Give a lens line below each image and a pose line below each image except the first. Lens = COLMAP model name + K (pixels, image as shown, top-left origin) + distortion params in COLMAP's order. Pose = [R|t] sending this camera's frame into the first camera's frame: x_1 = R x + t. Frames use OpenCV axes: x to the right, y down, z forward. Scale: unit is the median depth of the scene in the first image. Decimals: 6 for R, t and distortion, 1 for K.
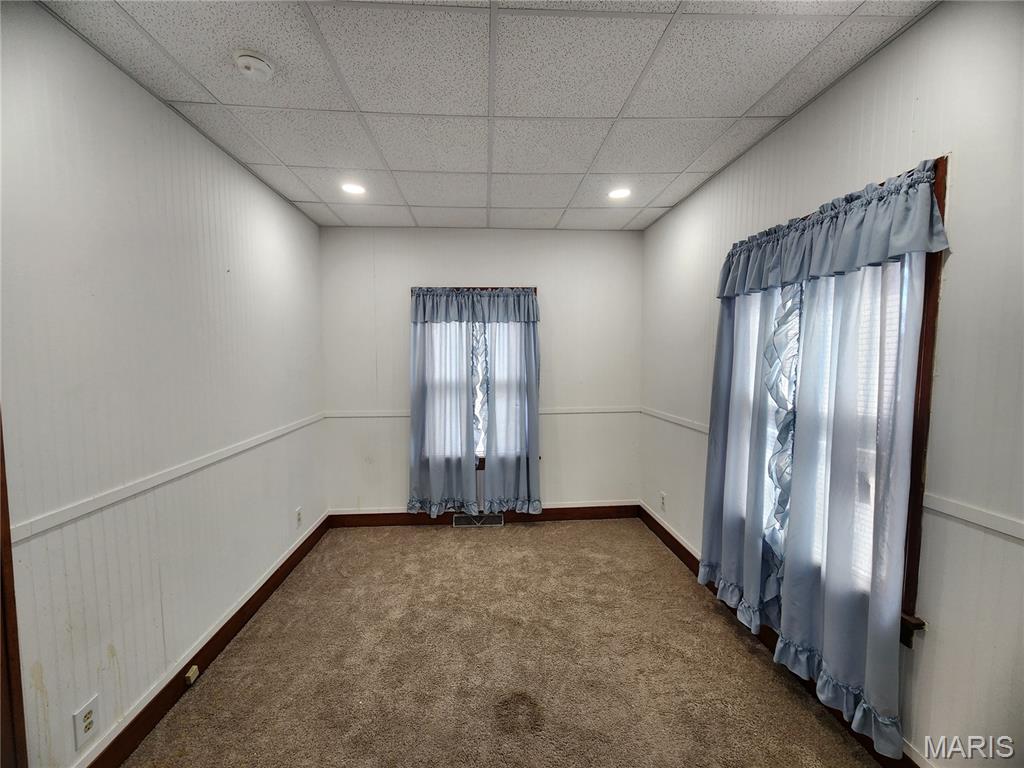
lens RADIAL K [[418.3, 0, 509.3], [0, 418.3, 384.8], [0, 0, 1]] dist [0.002584, 0.000224]
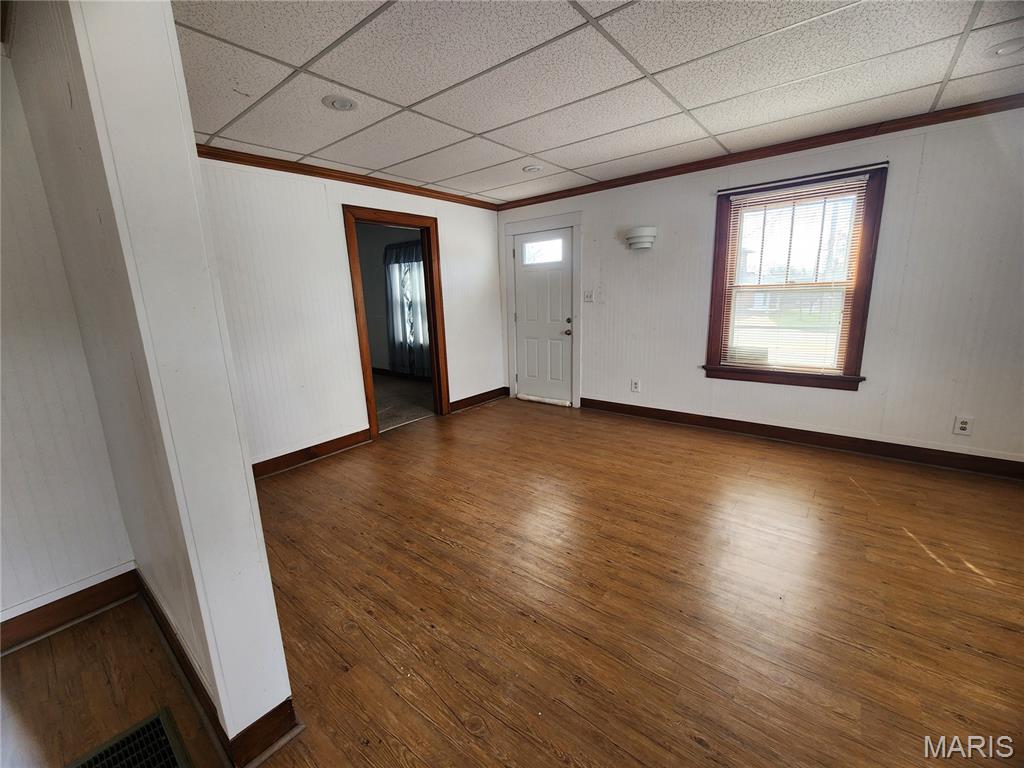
lens RADIAL K [[418.3, 0, 513.3], [0, 418.3, 383.8], [0, 0, 1]] dist [0.002584, 0.000224]
pose [[0.684632, -0.175094, 0.707546, -1.208303], [0.076167, 0.982590, 0.169457, 0.198360], [-0.724899, -0.062124, 0.686048, -1.871832]]
